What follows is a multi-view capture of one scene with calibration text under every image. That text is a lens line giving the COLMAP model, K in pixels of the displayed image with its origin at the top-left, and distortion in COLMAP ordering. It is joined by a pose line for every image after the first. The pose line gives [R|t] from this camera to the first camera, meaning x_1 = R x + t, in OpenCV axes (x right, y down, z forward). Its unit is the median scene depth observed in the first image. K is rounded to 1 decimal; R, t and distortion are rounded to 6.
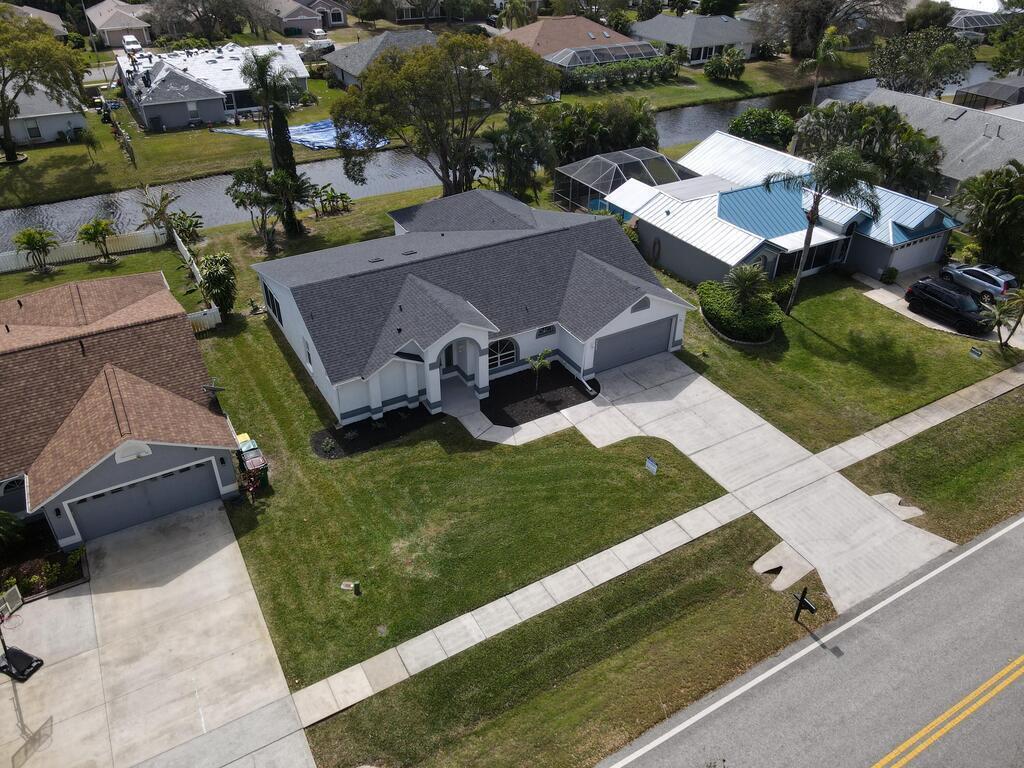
lens RADIAL K [[746.3, 0, 512.0], [0, 746.3, 384.0], [0, 0, 1]] dist [0.015744, 0.009879]
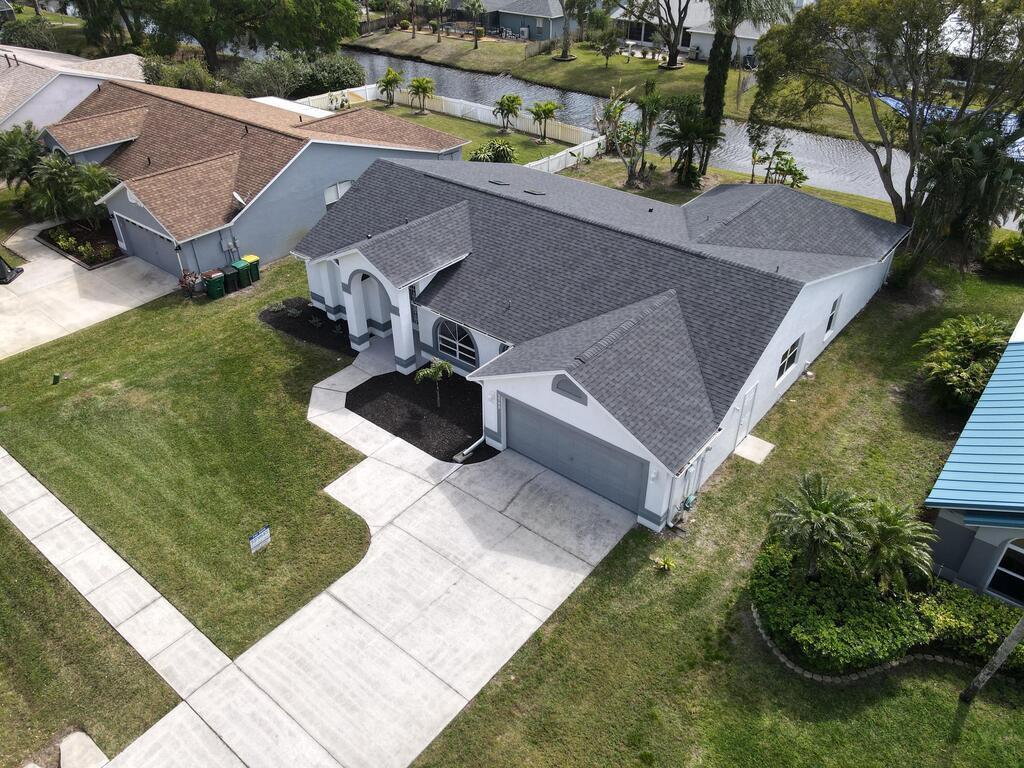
lens RADIAL K [[746.3, 0, 512.0], [0, 746.3, 384.0], [0, 0, 1]] dist [0.015744, 0.009879]
pose [[0.351817, 0.520407, -0.778075, 0.643507], [-0.515231, 0.801630, 0.303192, -0.279535], [0.781512, 0.294220, 0.550157, 0.729858]]
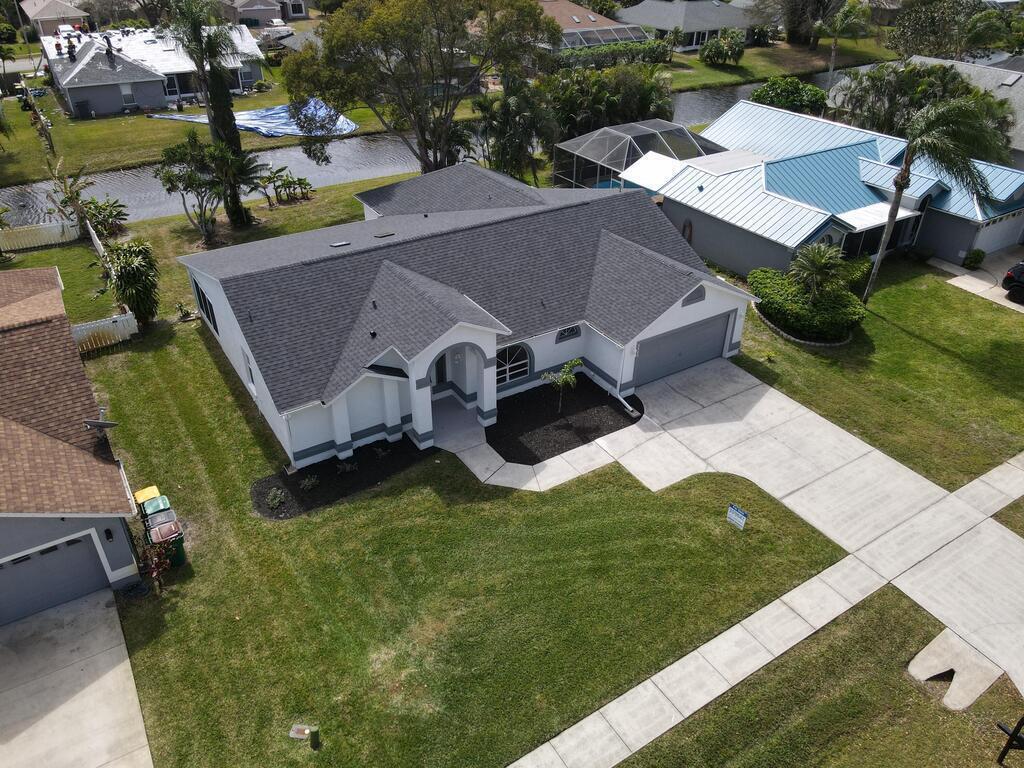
lens RADIAL K [[746.3, 0, 512.0], [0, 746.3, 384.0], [0, 0, 1]] dist [0.015744, 0.009879]
pose [[0.999130, -0.023269, 0.034599, -0.043930], [0.023929, 0.999537, -0.018786, -0.007675], [-0.034146, 0.019597, 0.999225, 0.279660]]
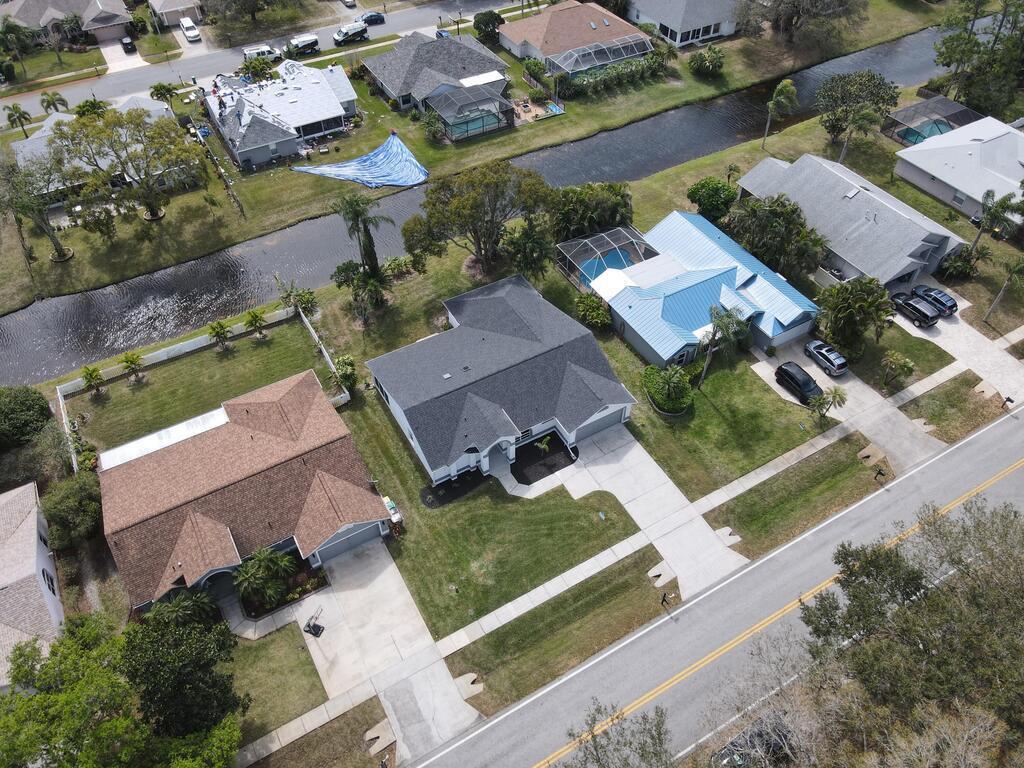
lens RADIAL K [[746.3, 0, 512.0], [0, 746.3, 384.0], [0, 0, 1]] dist [0.015744, 0.009879]
pose [[0.999892, -0.005479, -0.013657, -0.014436], [0.008623, 0.970214, 0.242097, -0.637860], [0.011924, -0.242188, 0.970156, -0.725041]]
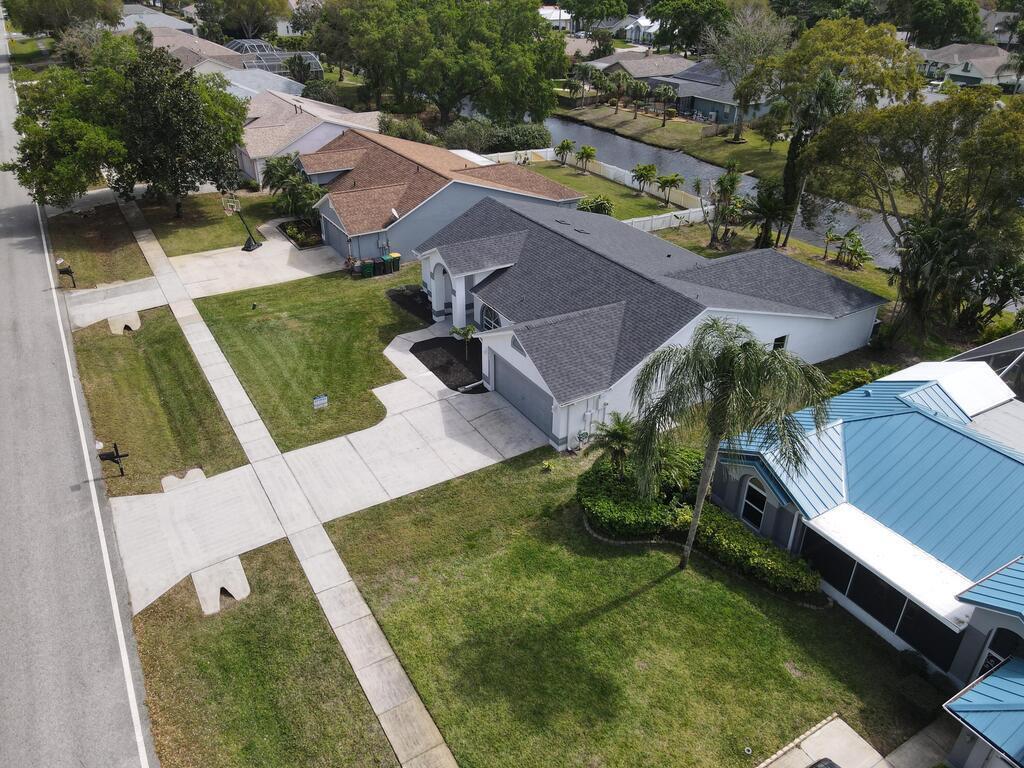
lens RADIAL K [[746.3, 0, 512.0], [0, 746.3, 384.0], [0, 0, 1]] dist [0.015744, 0.009879]
pose [[0.014622, 0.490491, -0.871324, 1.021521], [-0.564655, 0.723218, 0.397643, -0.445771], [0.825197, 0.486183, 0.287533, 0.850795]]
